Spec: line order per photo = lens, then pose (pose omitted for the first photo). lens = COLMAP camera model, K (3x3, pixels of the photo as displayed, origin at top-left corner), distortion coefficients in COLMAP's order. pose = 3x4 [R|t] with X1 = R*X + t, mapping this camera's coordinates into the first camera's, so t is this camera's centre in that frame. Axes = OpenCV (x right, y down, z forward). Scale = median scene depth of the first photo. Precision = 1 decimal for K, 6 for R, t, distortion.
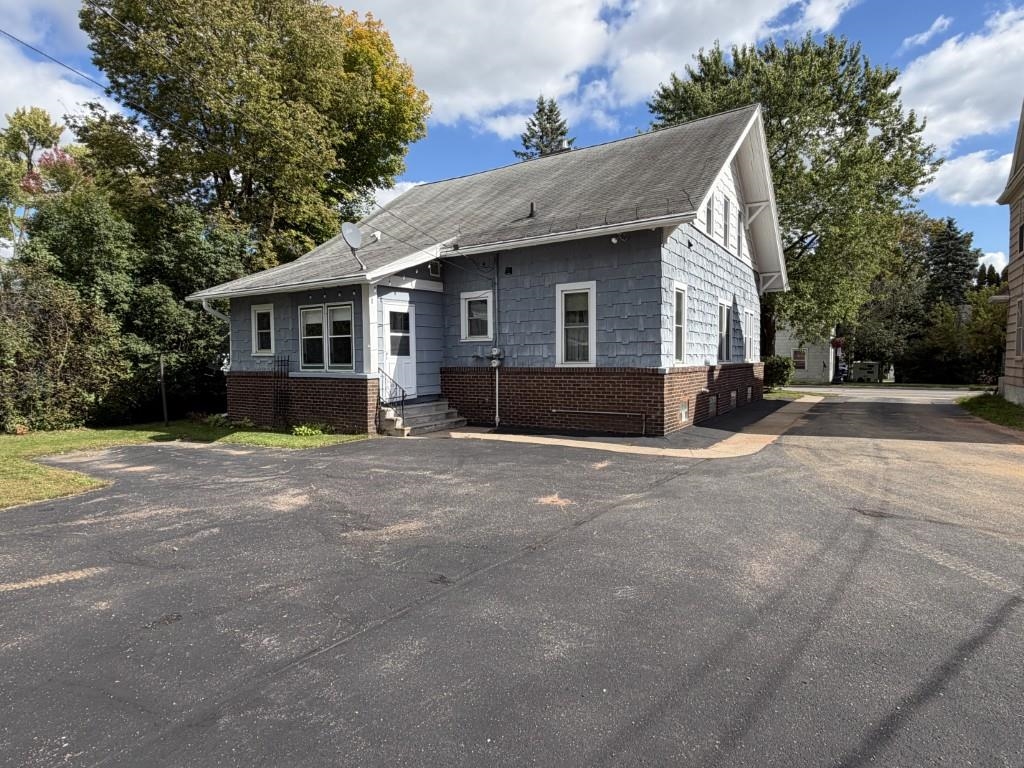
lens RADIAL K [[570.8, 0, 516.6], [0, 570.8, 384.2], [0, 0, 1]] dist [0.002700, -0.000036]
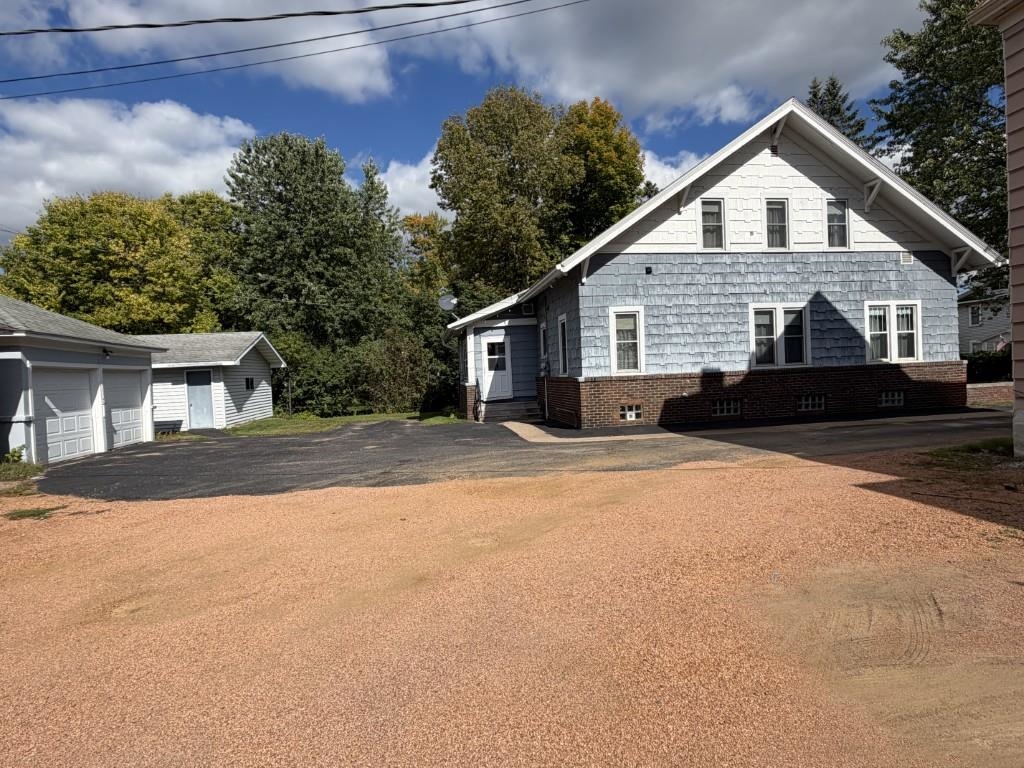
lens RADIAL K [[570.8, 0, 511.4], [0, 570.8, 386.0], [0, 0, 1]] dist [0.002700, -0.000036]
pose [[0.667249, -0.002112, -0.744832, 1.020725], [0.003422, 0.999994, 0.000230, -0.008809], [0.744827, -0.002702, 0.667252, -0.002344]]
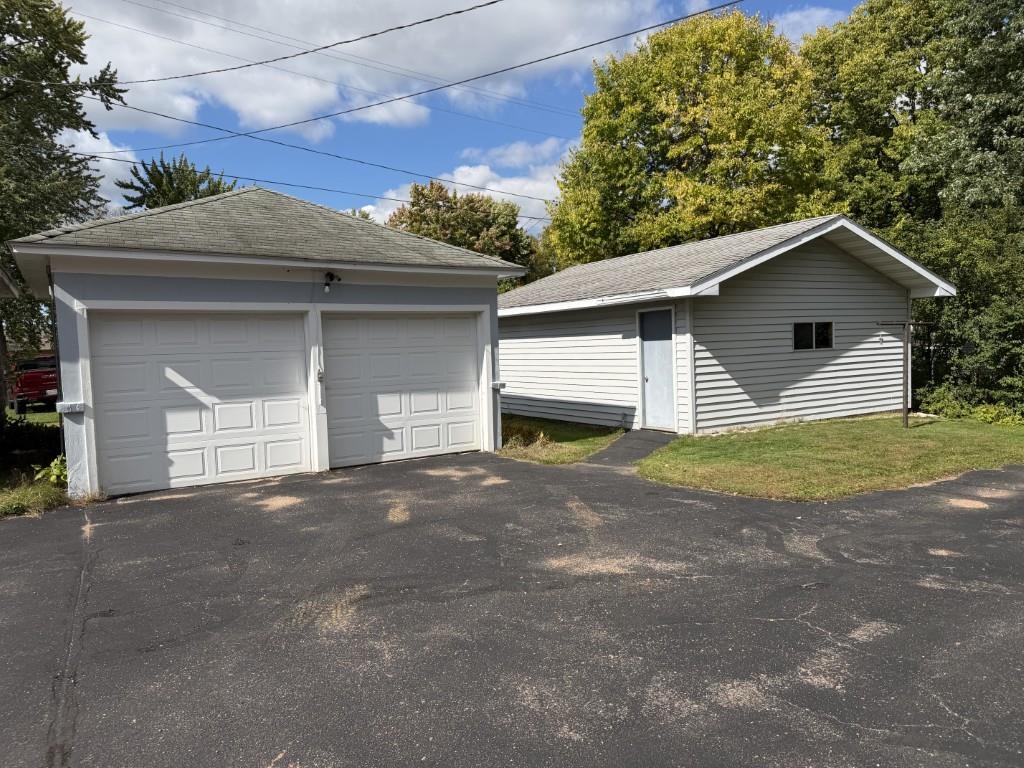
lens RADIAL K [[718.9, 0, 520.7], [0, 718.9, 392.3], [0, 0, 1]] dist [0.005366, -0.004869]
pose [[-0.427030, 0.080762, -0.900624, 0.184486], [-0.001388, 0.995944, 0.089967, -0.030504], [0.904237, 0.039669, -0.425185, 0.677955]]
